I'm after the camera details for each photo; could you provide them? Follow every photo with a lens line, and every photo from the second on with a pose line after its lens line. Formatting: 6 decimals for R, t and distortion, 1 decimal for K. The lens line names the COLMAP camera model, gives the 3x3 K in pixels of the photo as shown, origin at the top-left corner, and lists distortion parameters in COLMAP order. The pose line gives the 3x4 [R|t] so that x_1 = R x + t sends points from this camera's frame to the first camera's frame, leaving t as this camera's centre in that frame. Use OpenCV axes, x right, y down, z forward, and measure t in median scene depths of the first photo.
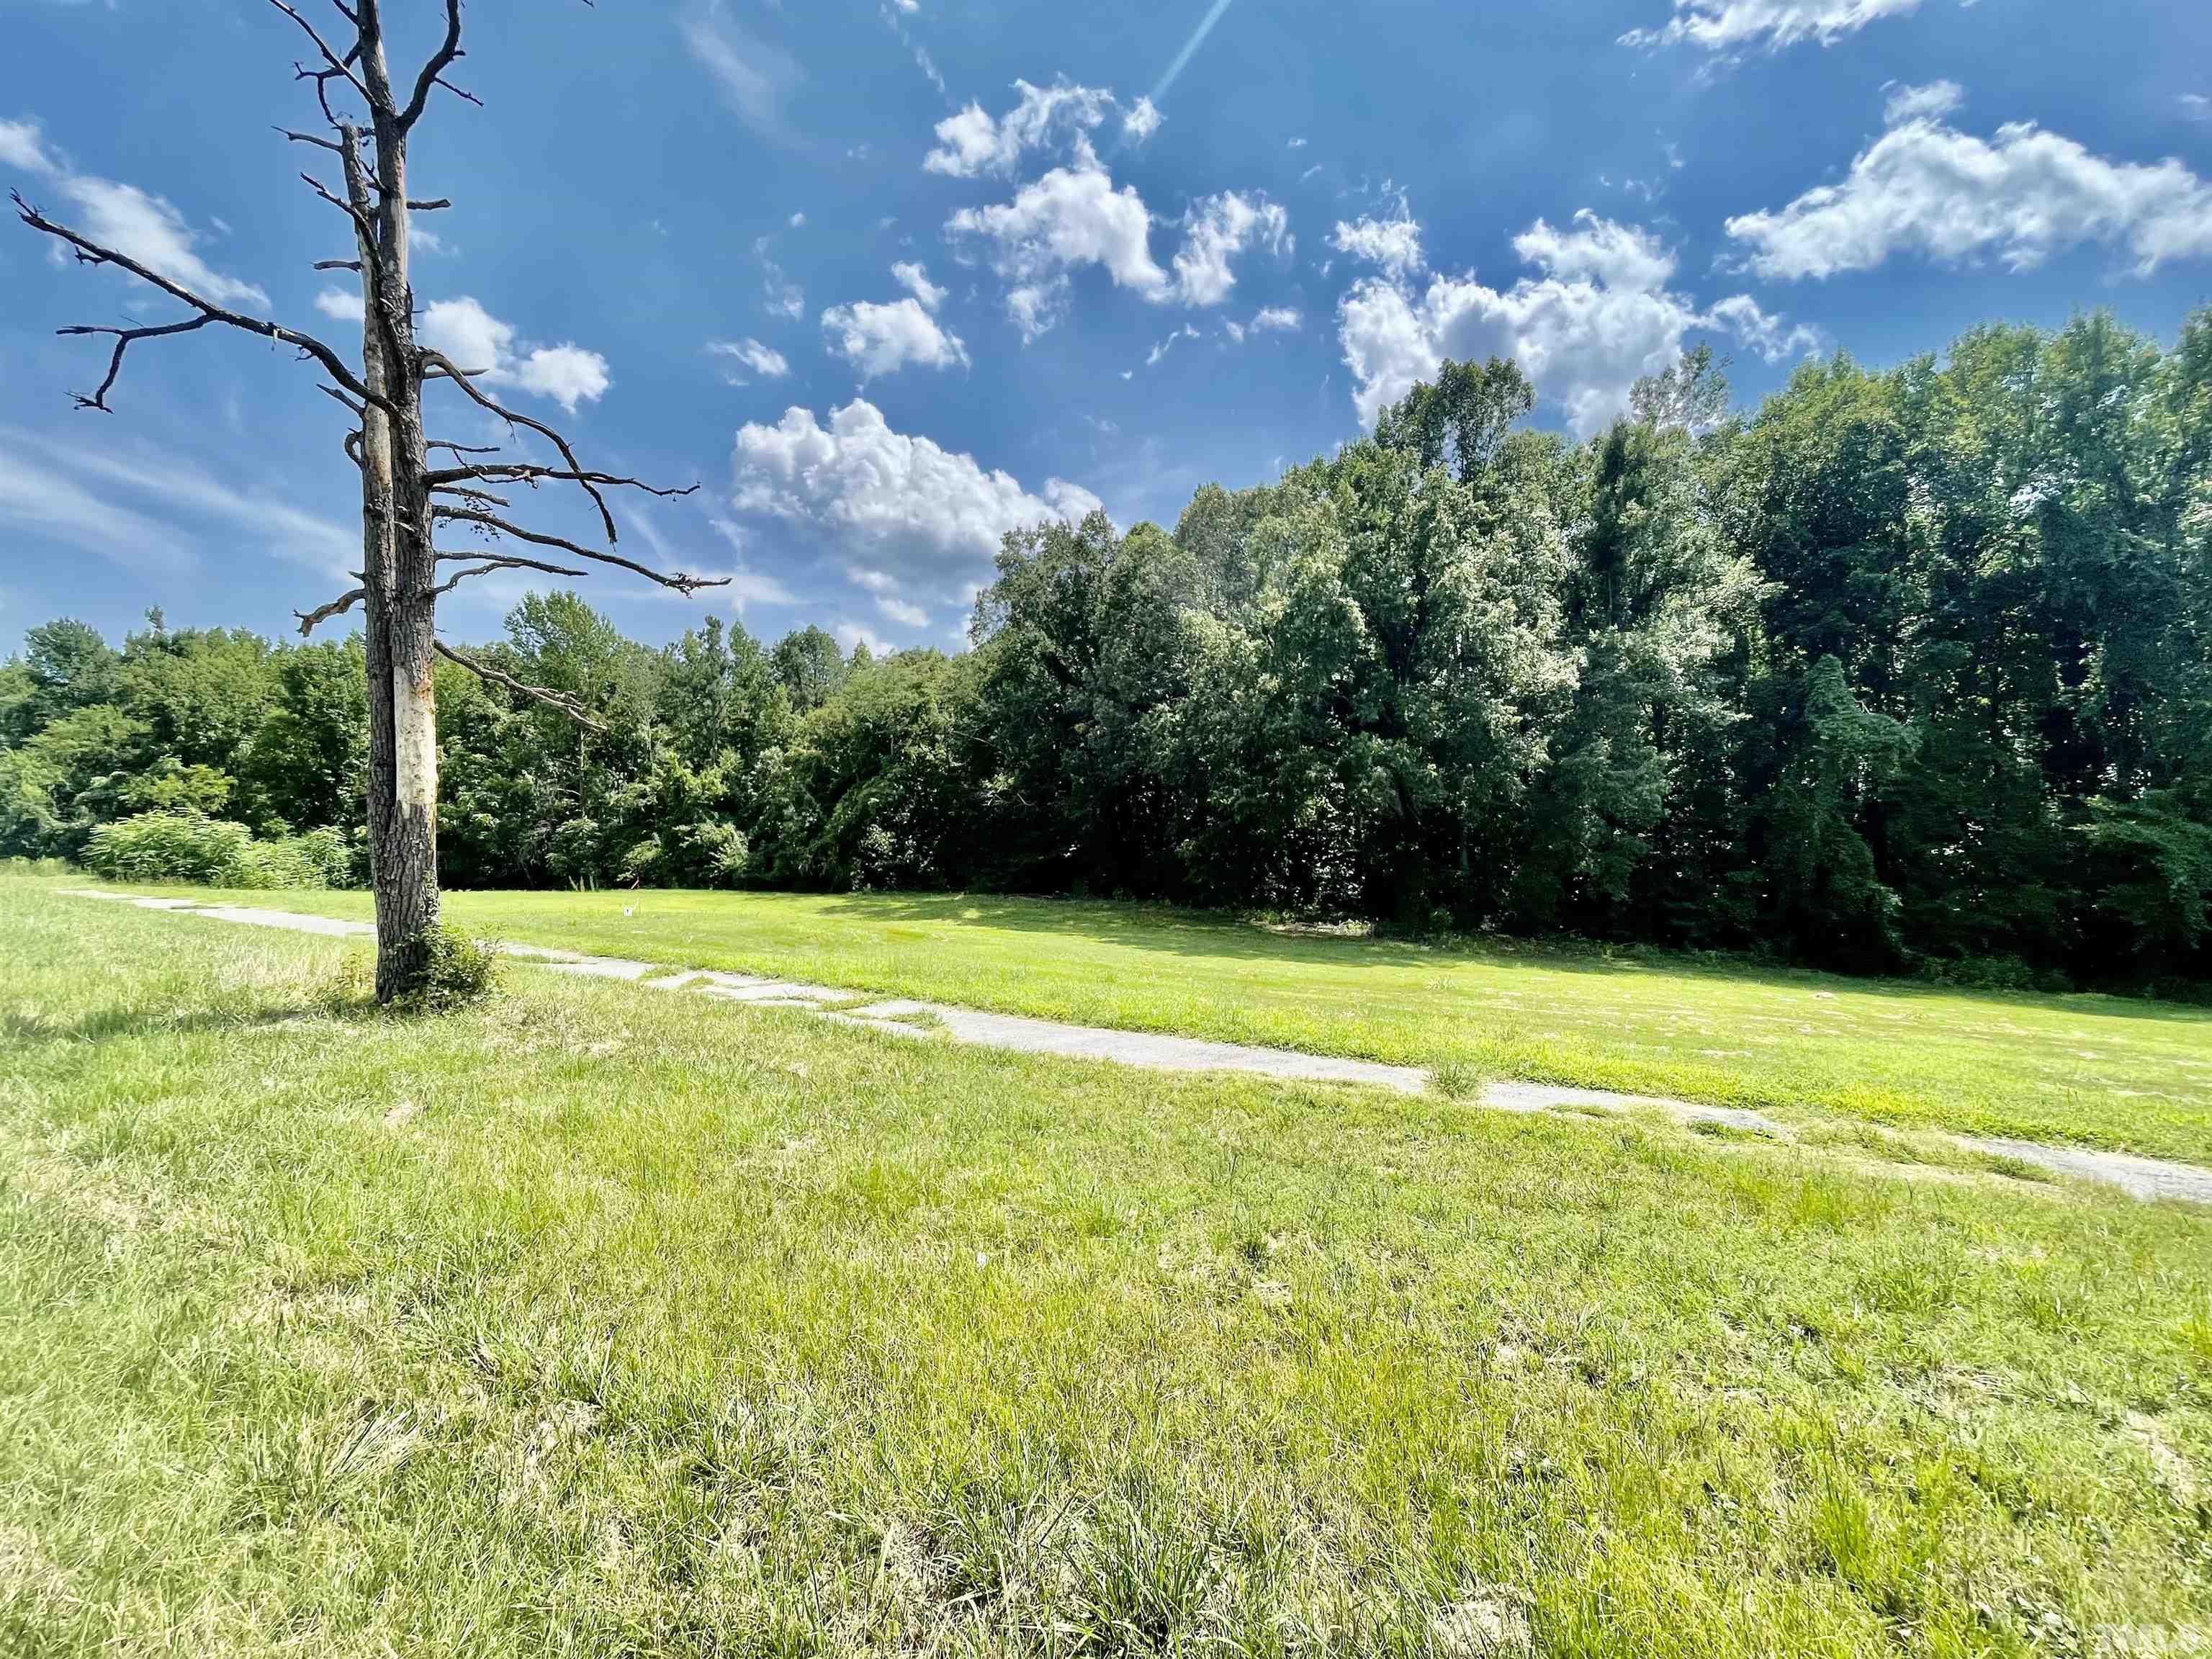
lens RADIAL K [[889.7, 0, 1096.7], [0, 889.7, 826.3], [0, 0, 1]] dist [-0.012579, 0.007312]
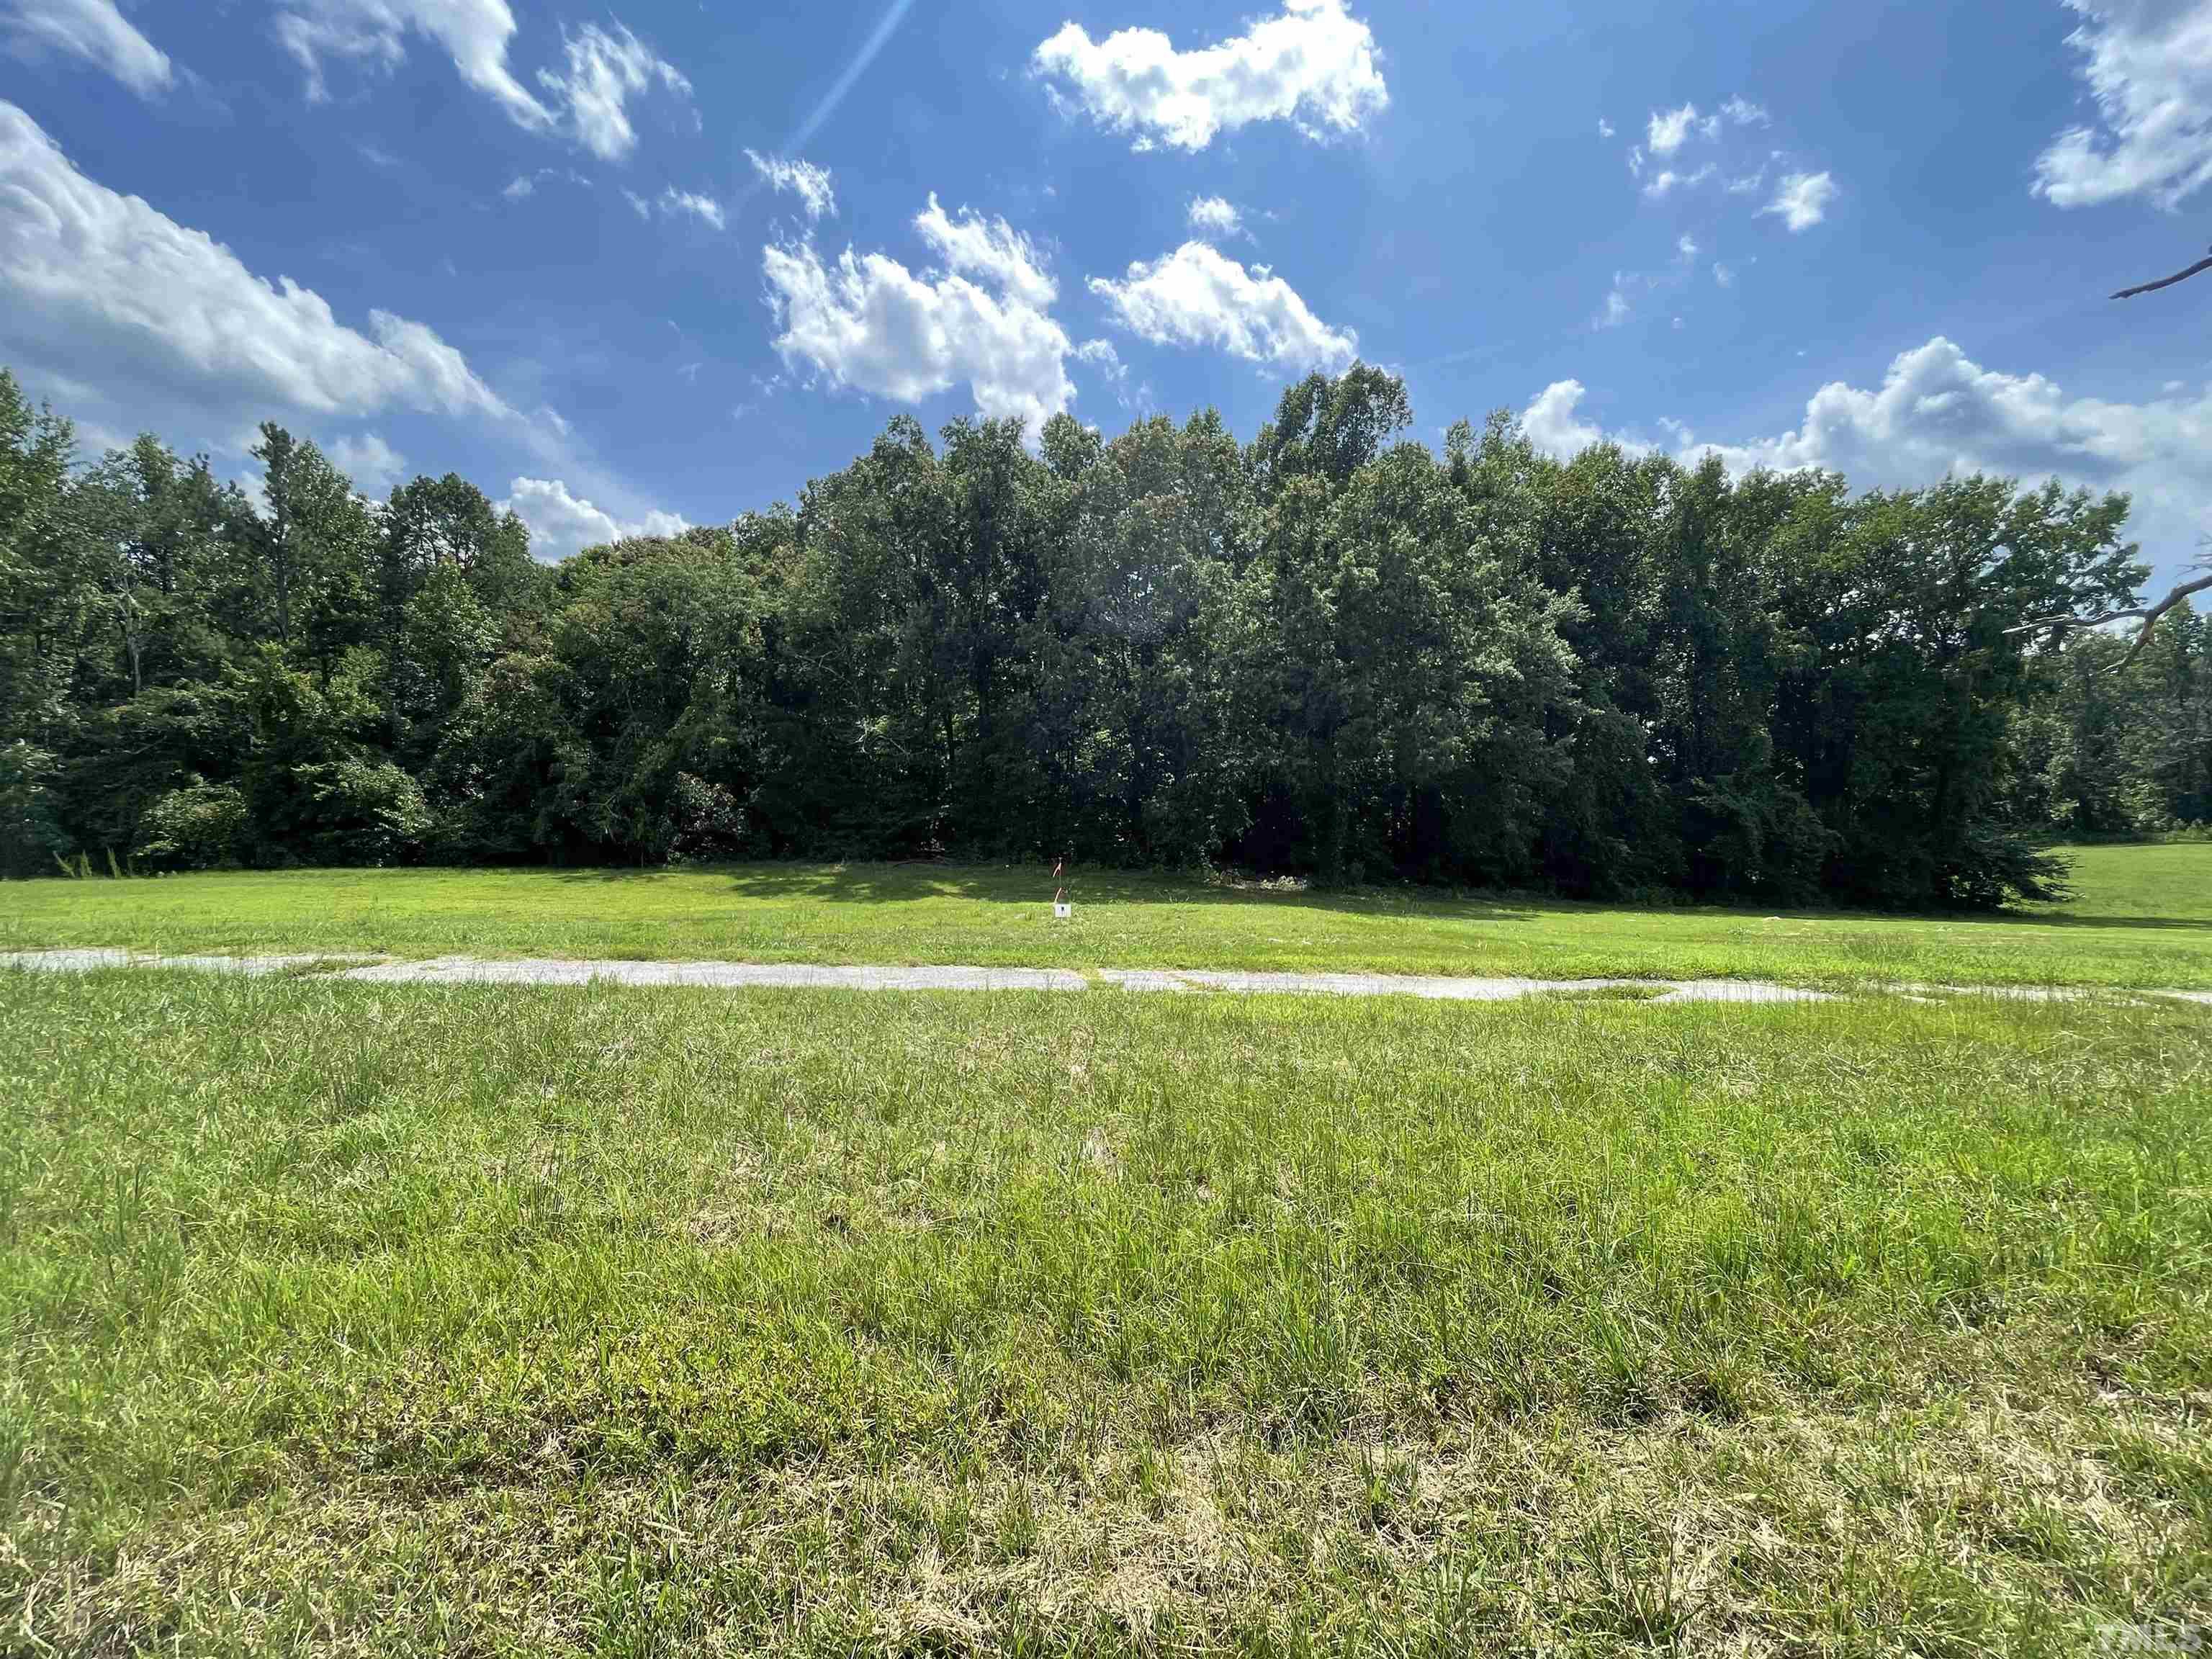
lens RADIAL K [[874.4, 0, 1056.3], [0, 874.4, 863.7], [0, 0, 1]] dist [0.015692, 0.000000]
pose [[0.829204, -0.029682, 0.558157, -0.370711], [-0.022359, 0.996028, 0.086185, 0.003342], [-0.558498, -0.083945, 0.825247, 0.195277]]
